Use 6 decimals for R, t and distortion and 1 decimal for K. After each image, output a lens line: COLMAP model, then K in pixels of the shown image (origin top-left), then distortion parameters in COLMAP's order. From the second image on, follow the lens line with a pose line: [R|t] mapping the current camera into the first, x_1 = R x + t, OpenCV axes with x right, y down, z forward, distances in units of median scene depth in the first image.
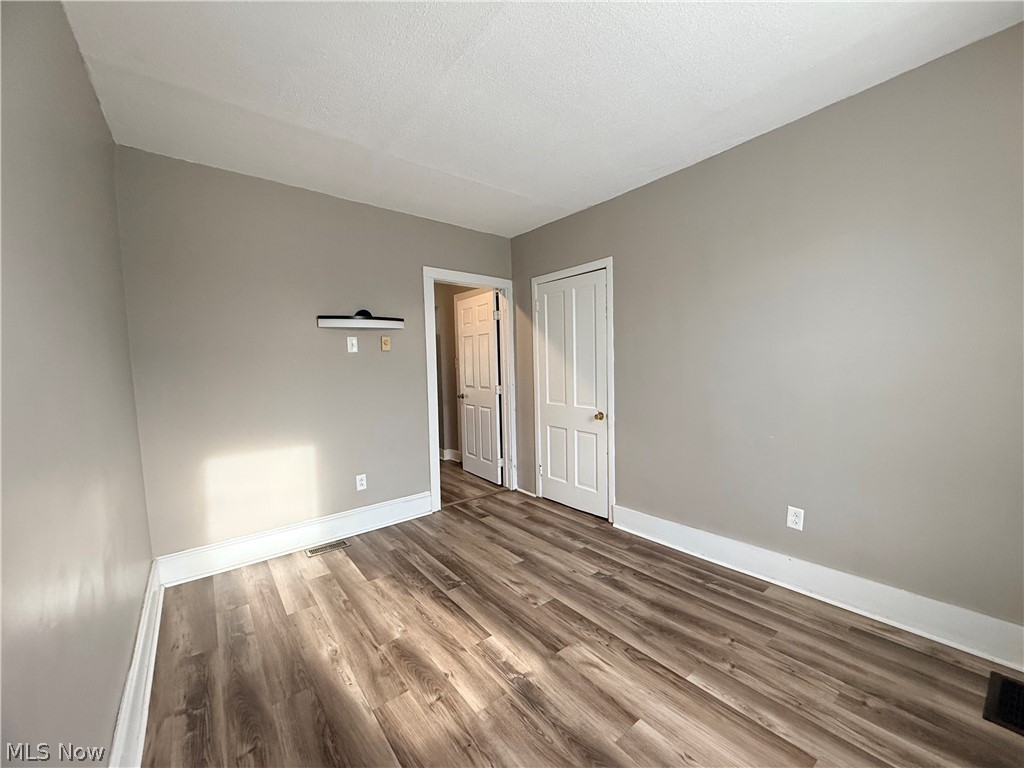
lens RADIAL K [[408.5, 0, 512.8], [0, 408.5, 384.7], [0, 0, 1]] dist [-0.001329, -0.000011]
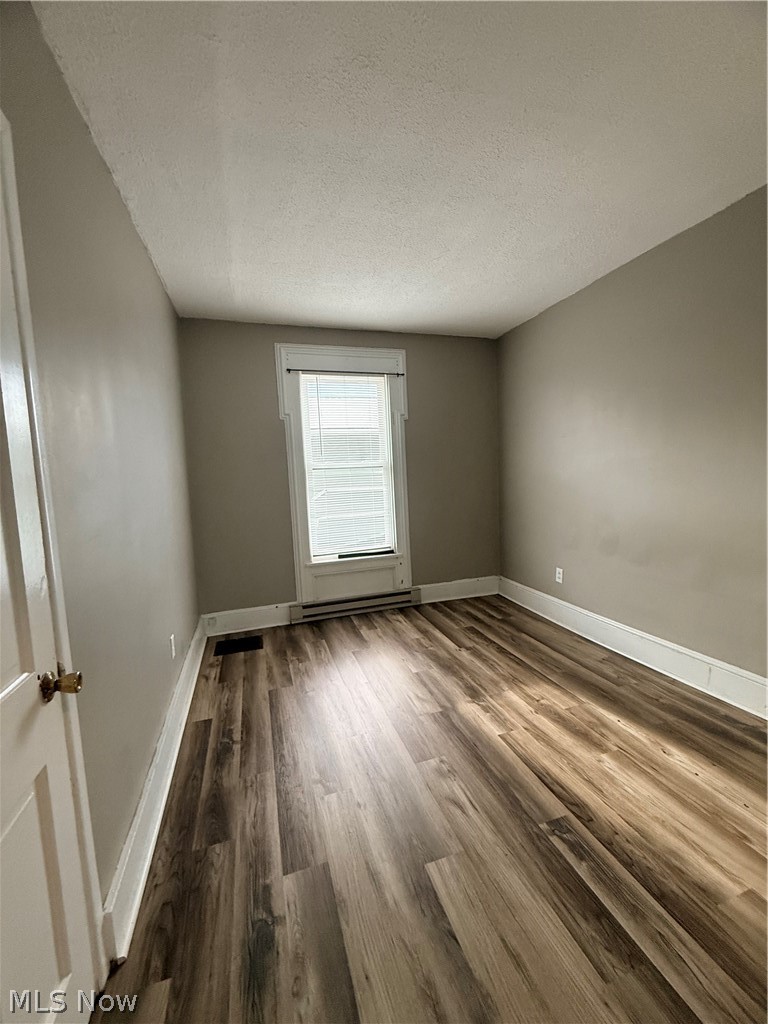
lens RADIAL K [[408.5, 0, 381.0], [0, 408.5, 514.2], [0, 0, 1]] dist [-0.001329, -0.000011]
pose [[-0.936141, 0.033667, 0.350011, -0.151739], [0.087816, 0.986248, 0.140010, -0.093069], [-0.340484, 0.161806, -0.926223, 1.928079]]
